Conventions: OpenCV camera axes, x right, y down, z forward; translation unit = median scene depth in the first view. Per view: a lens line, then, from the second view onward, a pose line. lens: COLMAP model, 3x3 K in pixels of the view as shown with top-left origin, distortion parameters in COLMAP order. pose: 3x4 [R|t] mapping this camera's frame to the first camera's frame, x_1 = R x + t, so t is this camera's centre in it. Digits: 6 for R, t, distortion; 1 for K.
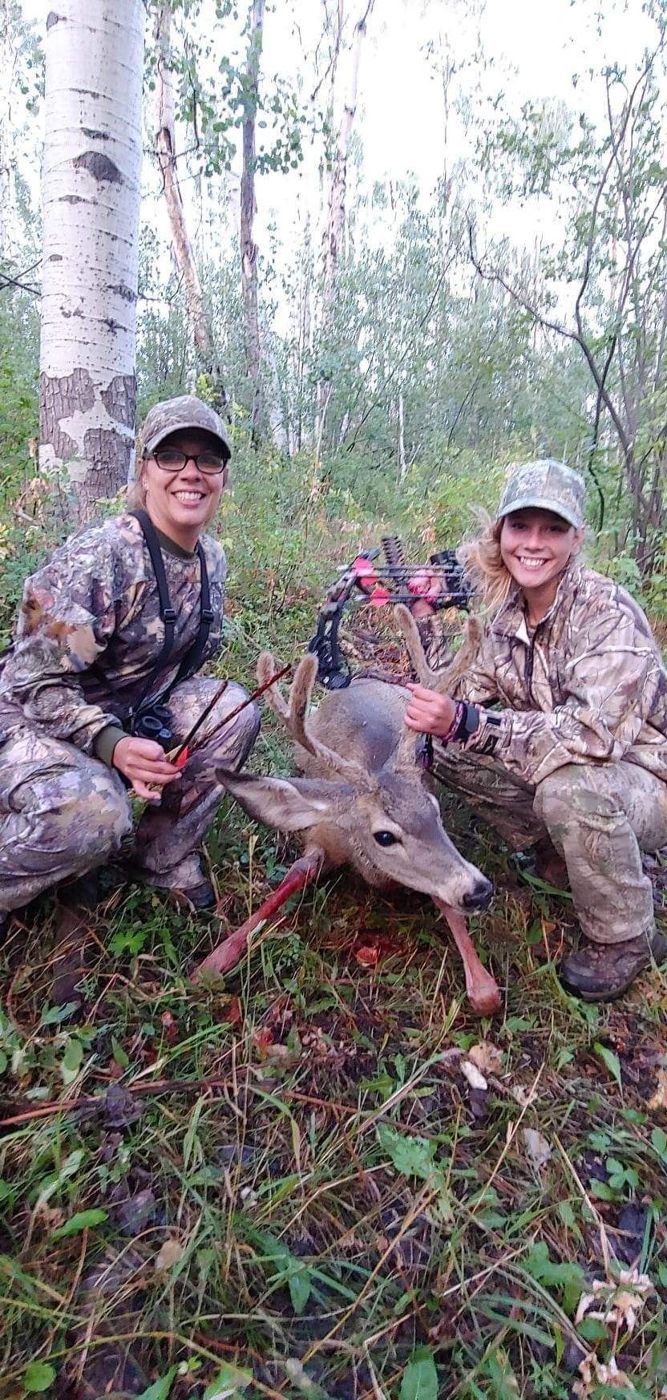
lens RADIAL K [[707.9, 0, 333.5], [0, 707.9, 700.0], [0, 0, 1]] dist [-0.029654, -0.009948]
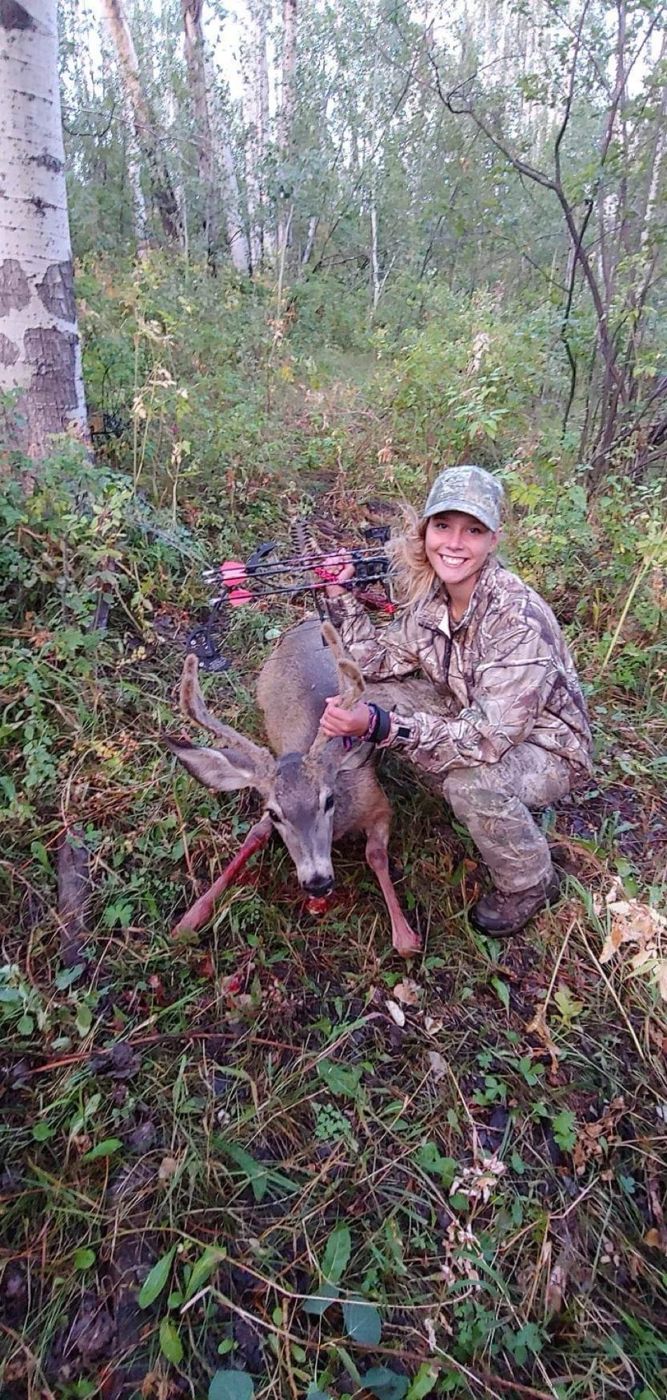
lens RADIAL K [[707.9, 0, 333.5], [0, 707.9, 700.0], [0, 0, 1]] dist [-0.029654, -0.009948]
pose [[0.998631, -0.048175, 0.020374, 0.085404], [0.042915, 0.977311, 0.207415, -0.298054], [-0.029904, -0.206257, 0.978041, -0.153447]]
